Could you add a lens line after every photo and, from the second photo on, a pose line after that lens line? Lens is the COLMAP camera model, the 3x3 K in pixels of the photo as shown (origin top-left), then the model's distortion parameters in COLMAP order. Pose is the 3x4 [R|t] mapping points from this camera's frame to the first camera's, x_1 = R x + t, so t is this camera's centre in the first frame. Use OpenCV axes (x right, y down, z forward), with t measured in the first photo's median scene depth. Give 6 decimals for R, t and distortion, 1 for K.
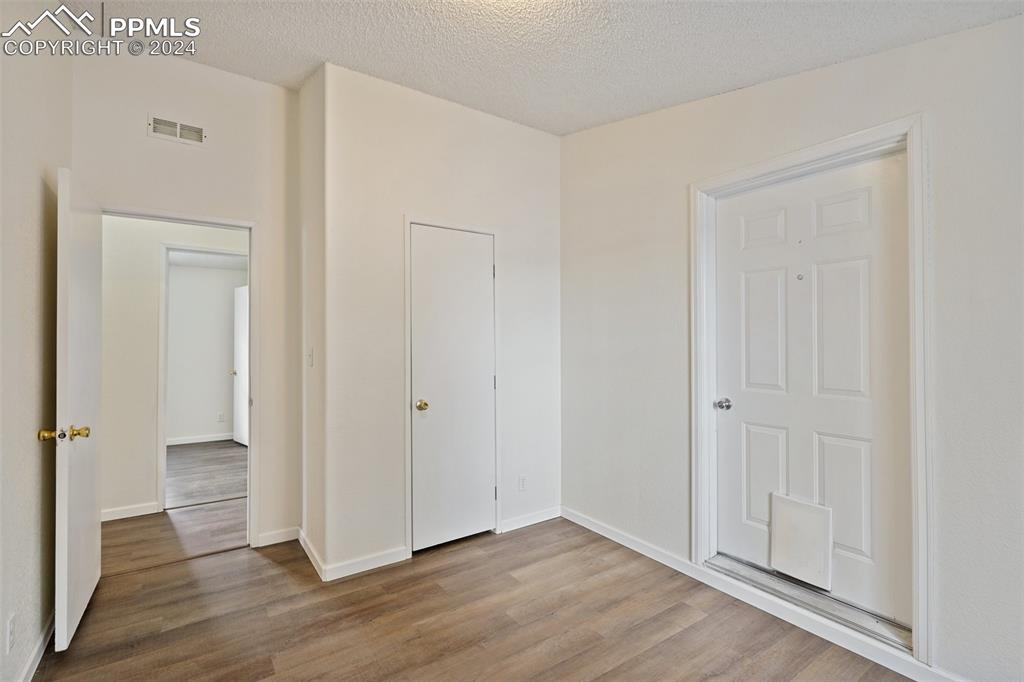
lens RADIAL K [[470.9, 0, 512.0], [0, 470.9, 341.0], [0, 0, 1]] dist [-0.004493, -0.000243]
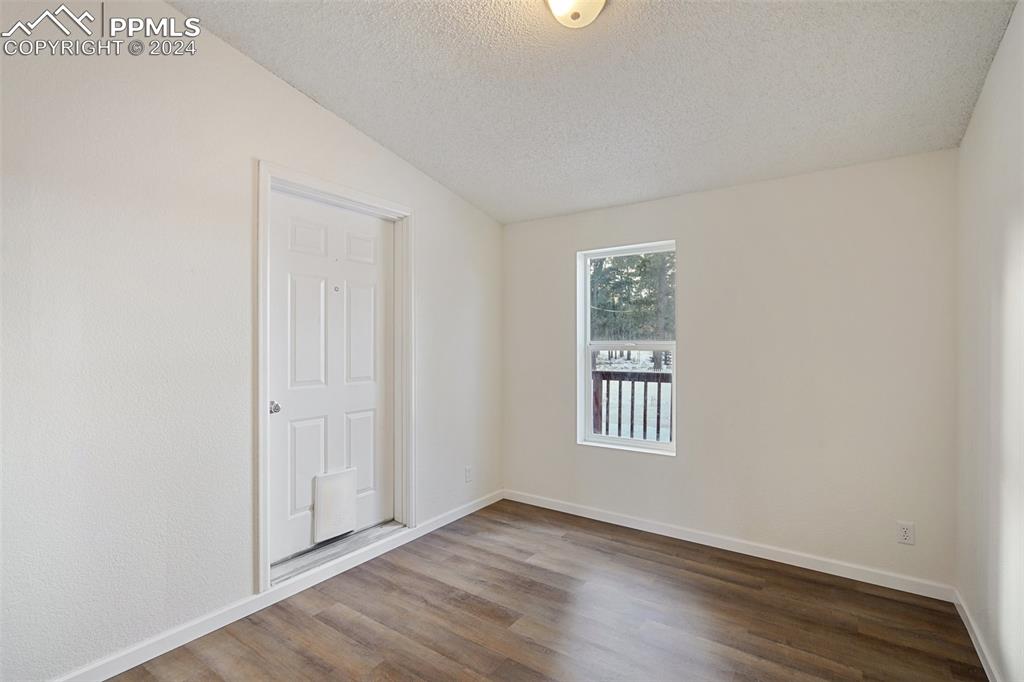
lens RADIAL K [[472.8, 0, 511.4], [0, 472.8, 344.7], [0, 0, 1]] dist [-0.008942, 0.000649]
pose [[-0.344732, -0.005861, 0.938683, -0.674443], [-0.002955, 0.999982, 0.005158, 0.001086], [-0.938697, -0.000996, -0.344743, 0.965800]]
